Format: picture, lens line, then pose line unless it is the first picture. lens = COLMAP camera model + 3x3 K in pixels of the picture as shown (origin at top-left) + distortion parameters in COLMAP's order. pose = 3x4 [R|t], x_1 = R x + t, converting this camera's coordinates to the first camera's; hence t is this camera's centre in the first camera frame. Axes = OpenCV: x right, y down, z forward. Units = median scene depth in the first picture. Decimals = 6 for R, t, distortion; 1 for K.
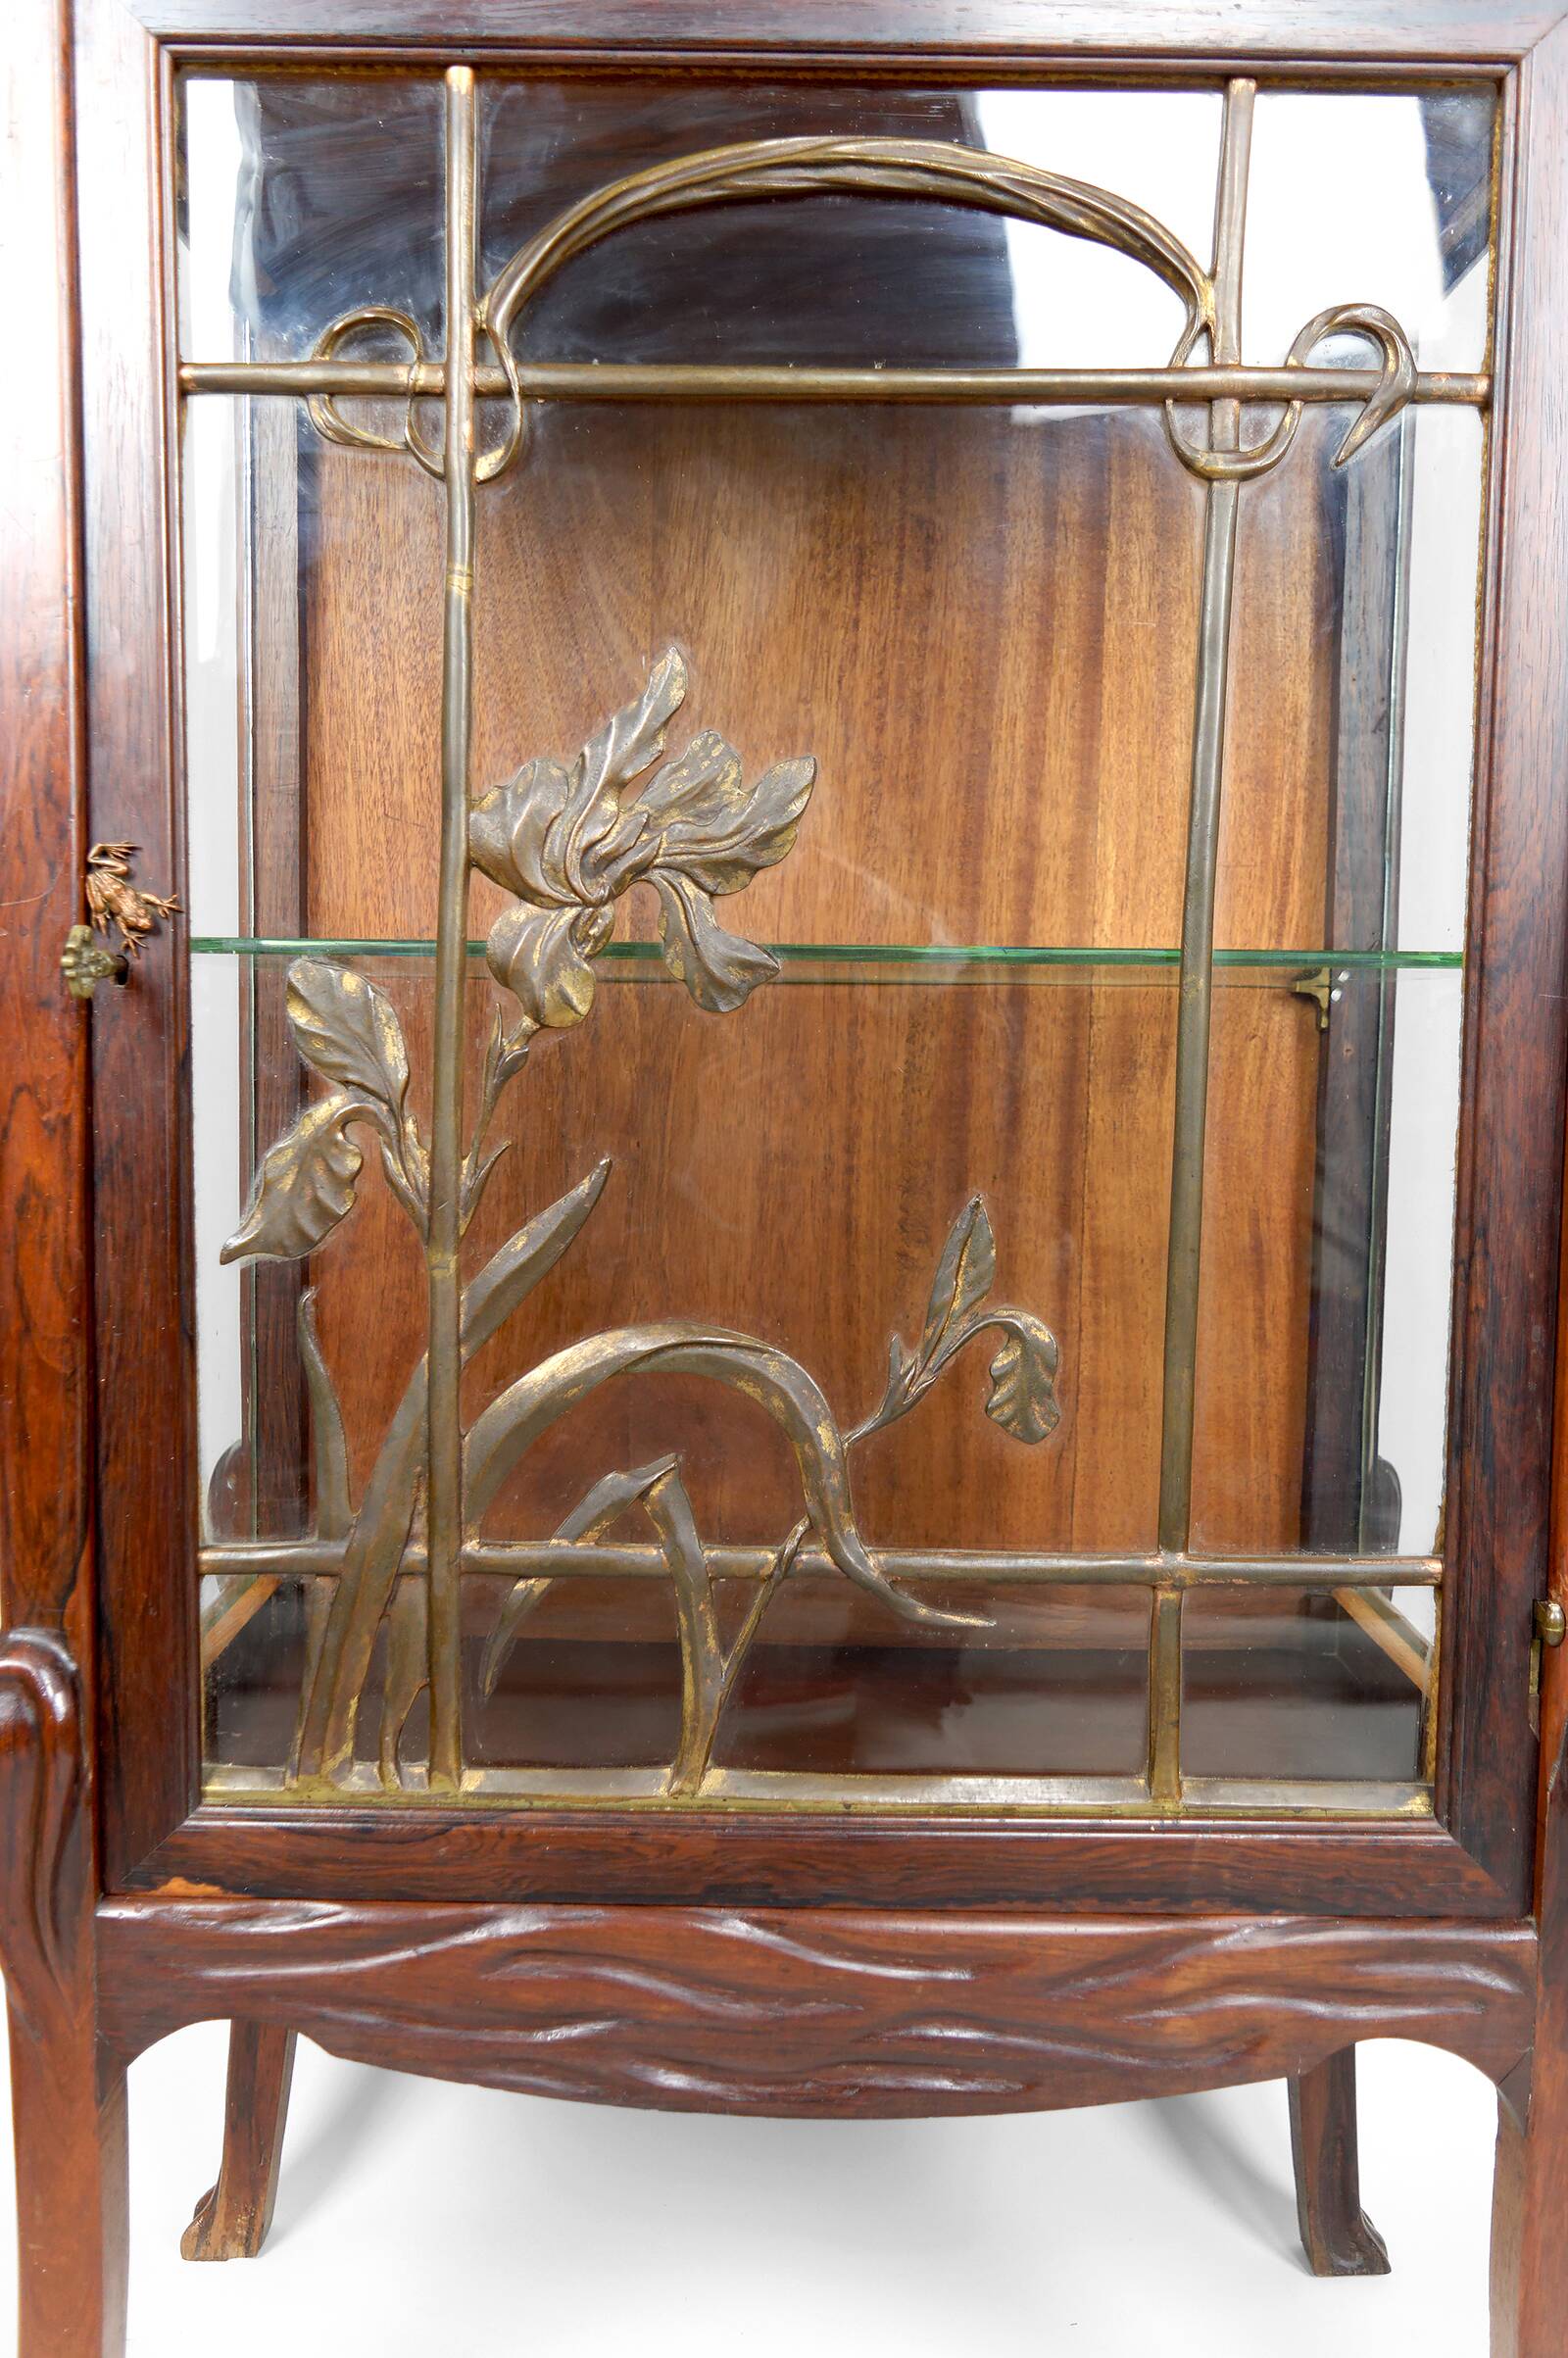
lens RADIAL K [[2045.3, 0, 774.2], [0, 2045.3, 1188.3], [0, 0, 1]] dist [0.004070, -0.001001]
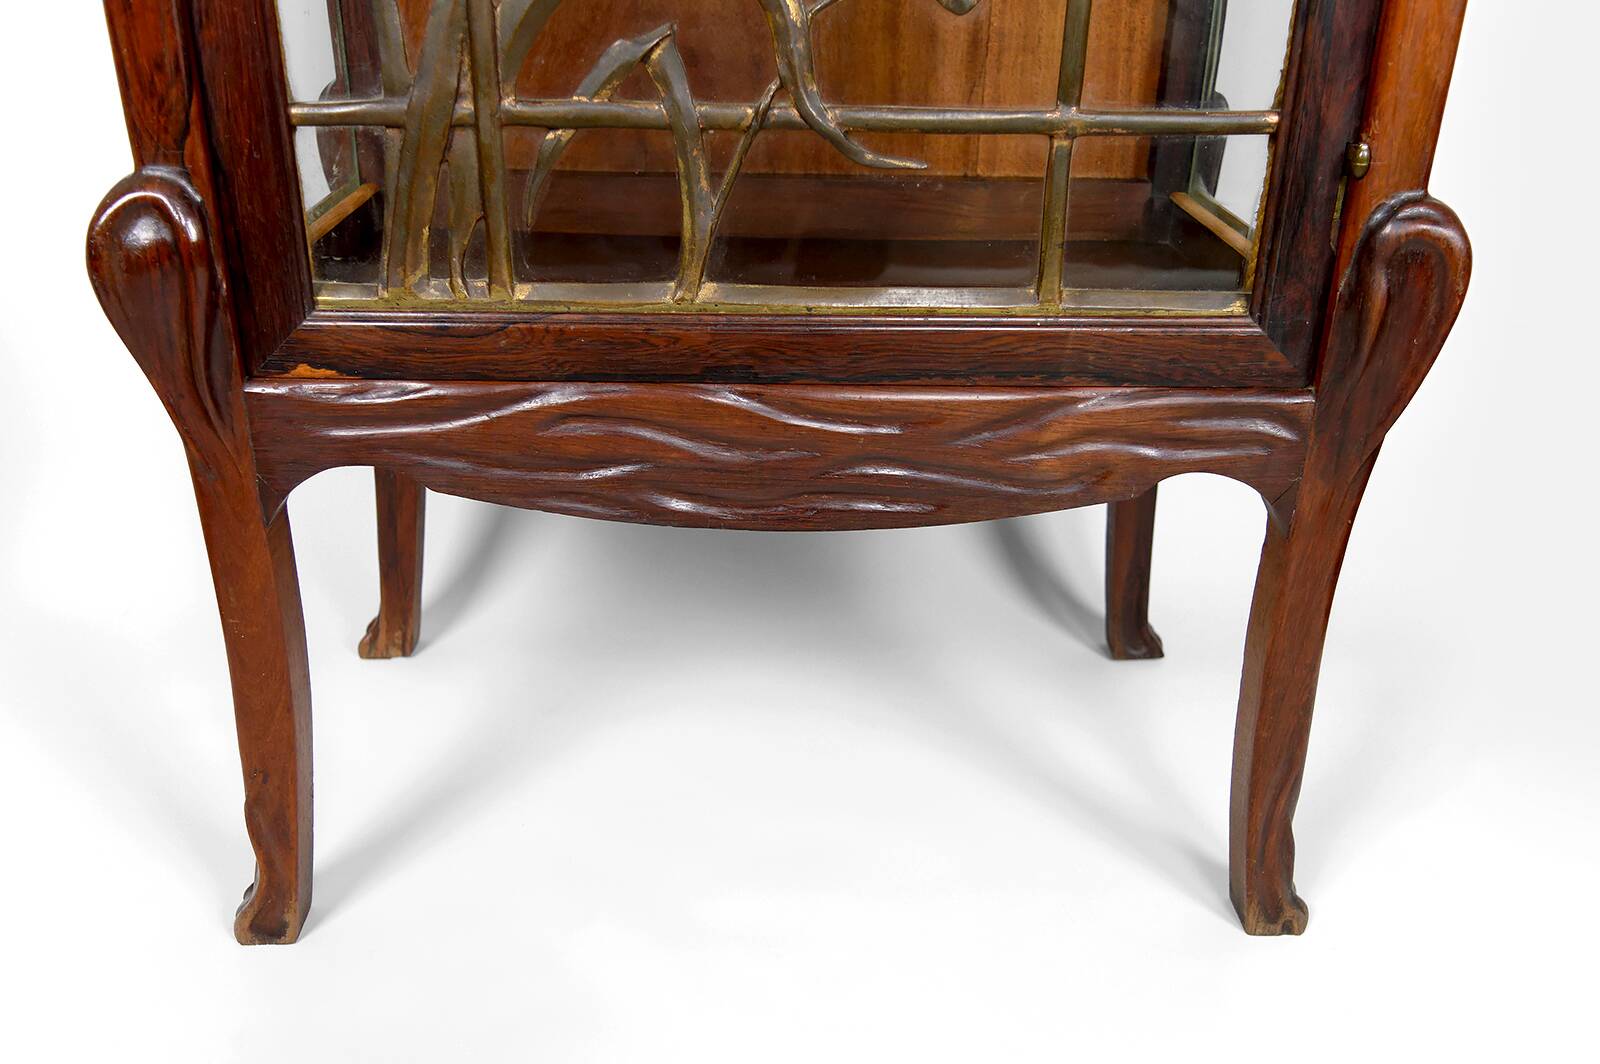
lens RADIAL K [[1387.9, 0, 795.9], [0, 1387.9, 529.8], [0, 0, 1]] dist [0.004070, -0.001001]
pose [[0.999581, -0.008442, 0.027690, 0.001119], [-0.001634, 0.938555, 0.345126, 0.128380], [-0.028902, -0.345026, 0.938148, 0.112930]]
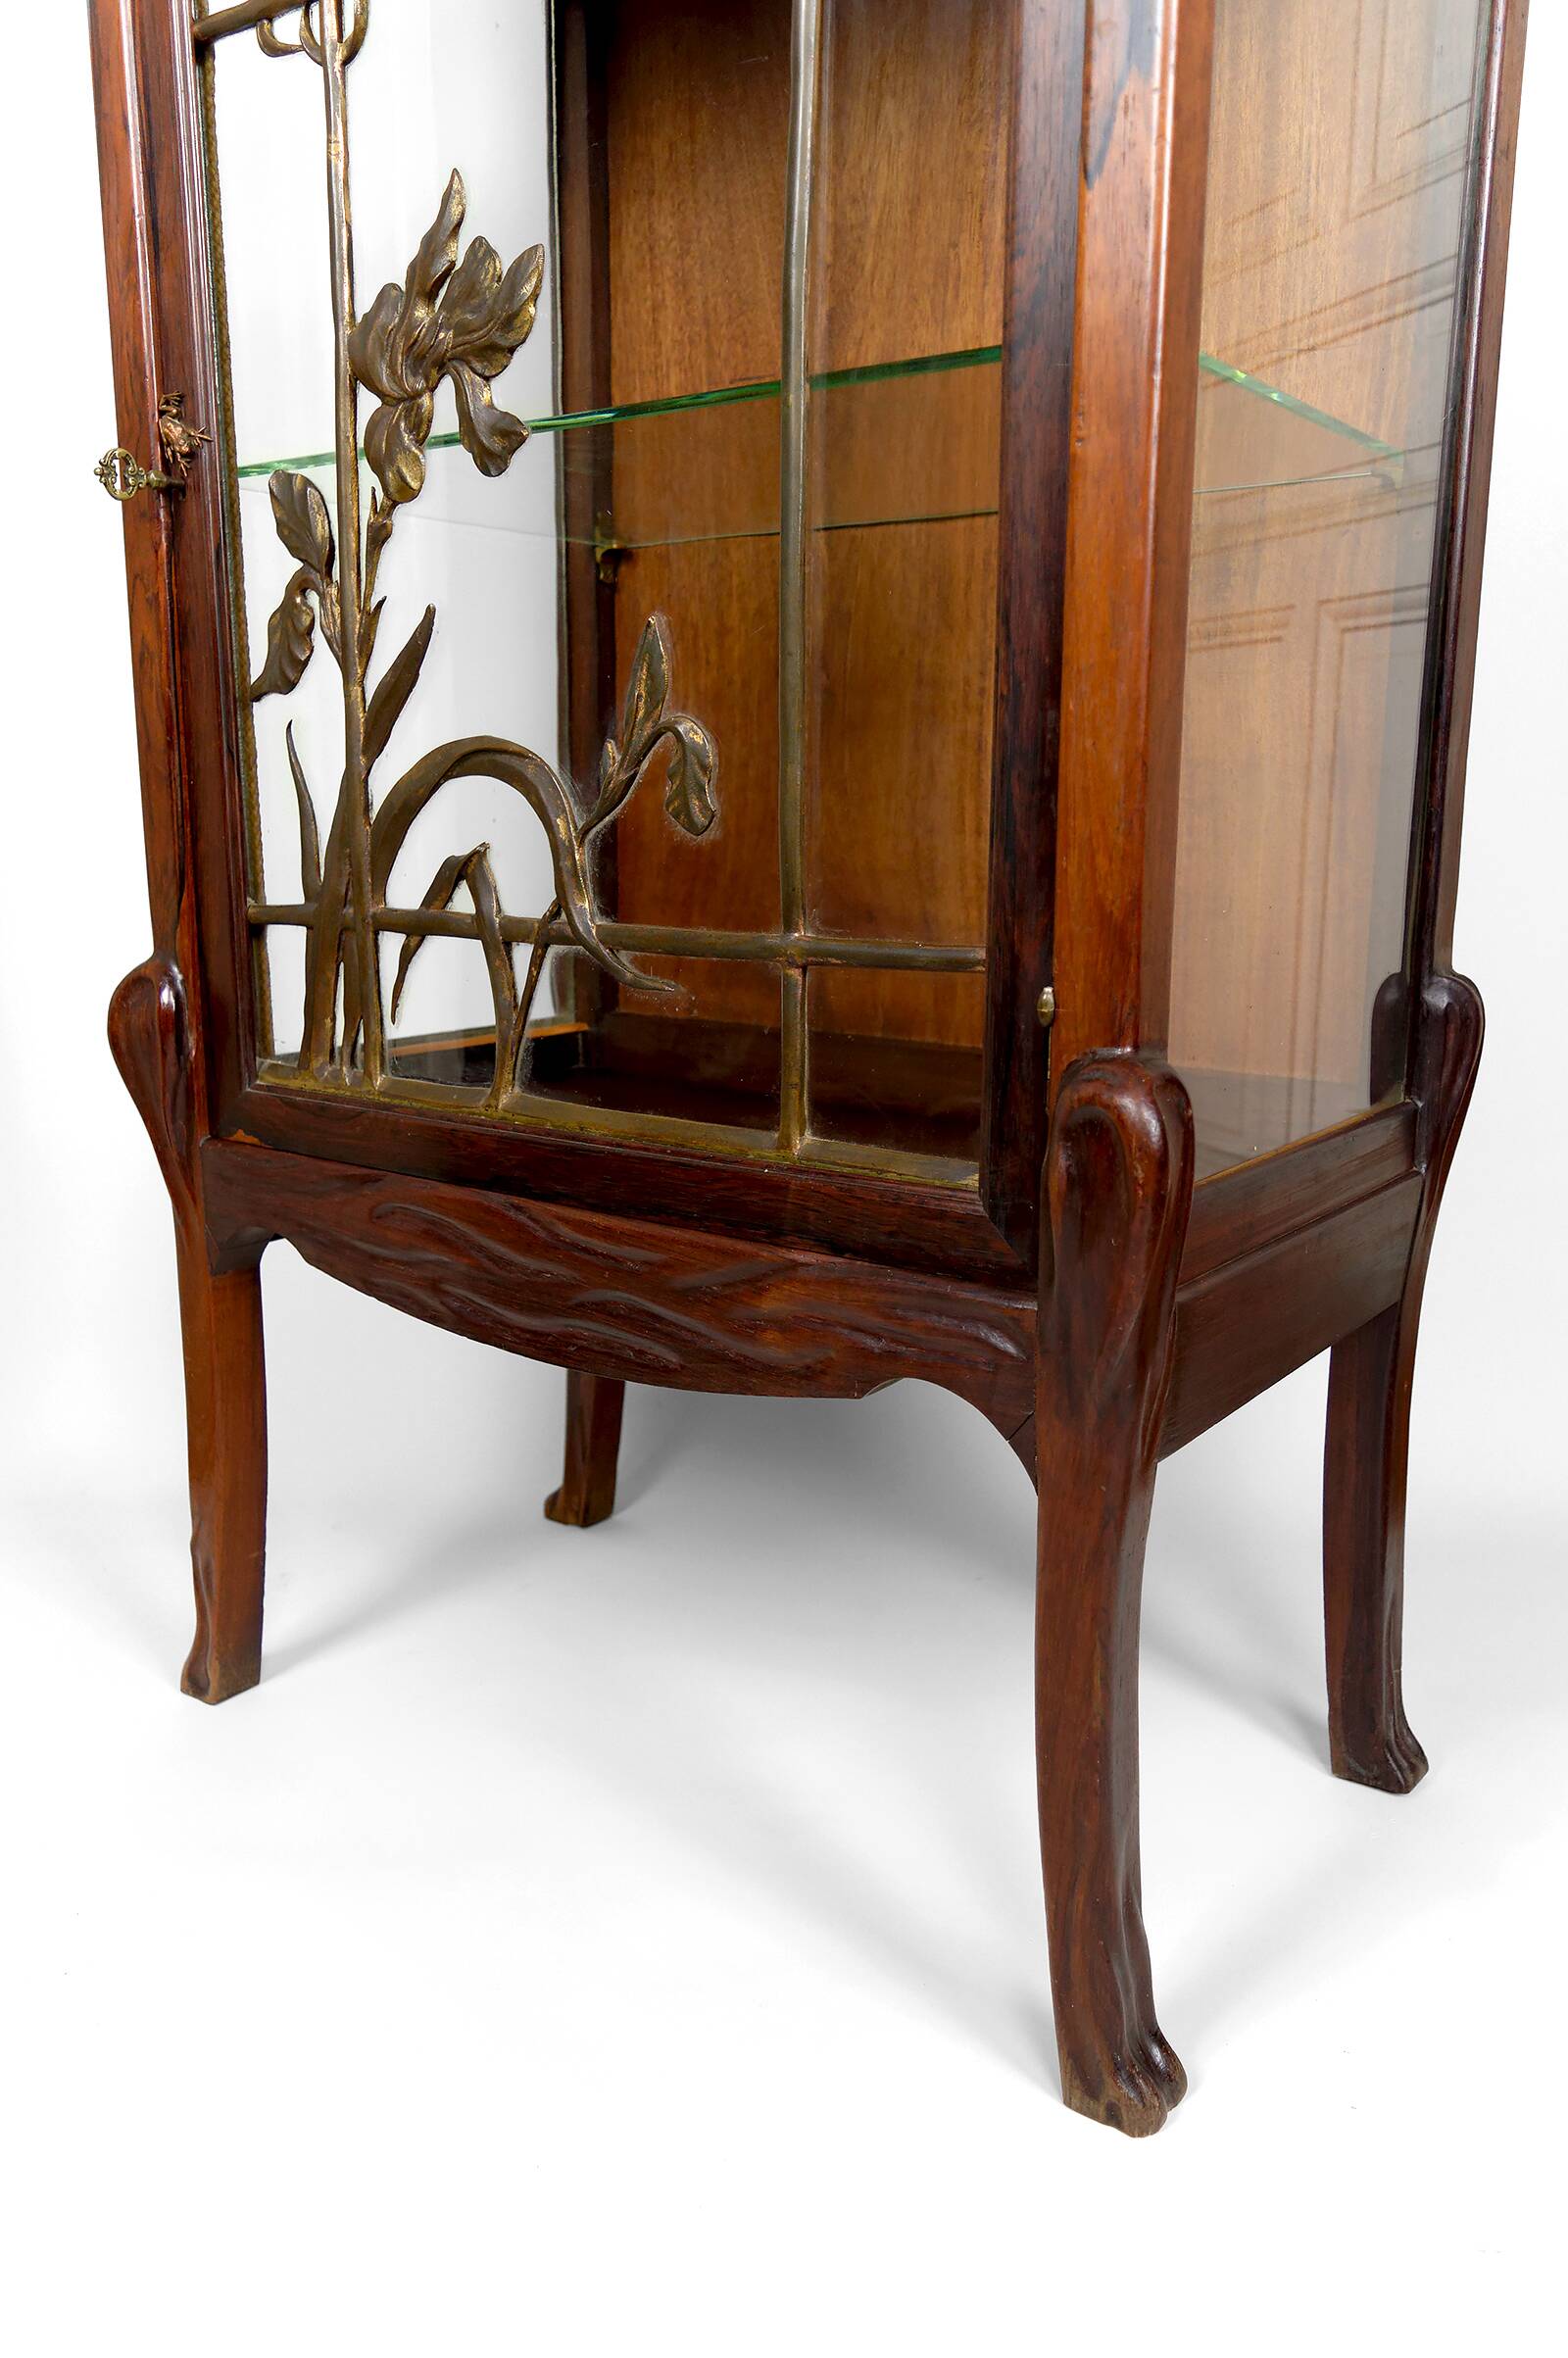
lens RADIAL K [[1850.4, 0, 771.1], [0, 1850.4, 1187.1], [0, 0, 1]] dist [0.011285, -0.008255]
pose [[0.799978, 0.118710, -0.588169, 0.817763], [-0.044505, 0.989273, 0.139134, 0.176499], [0.598377, -0.085127, 0.796680, 0.159458]]
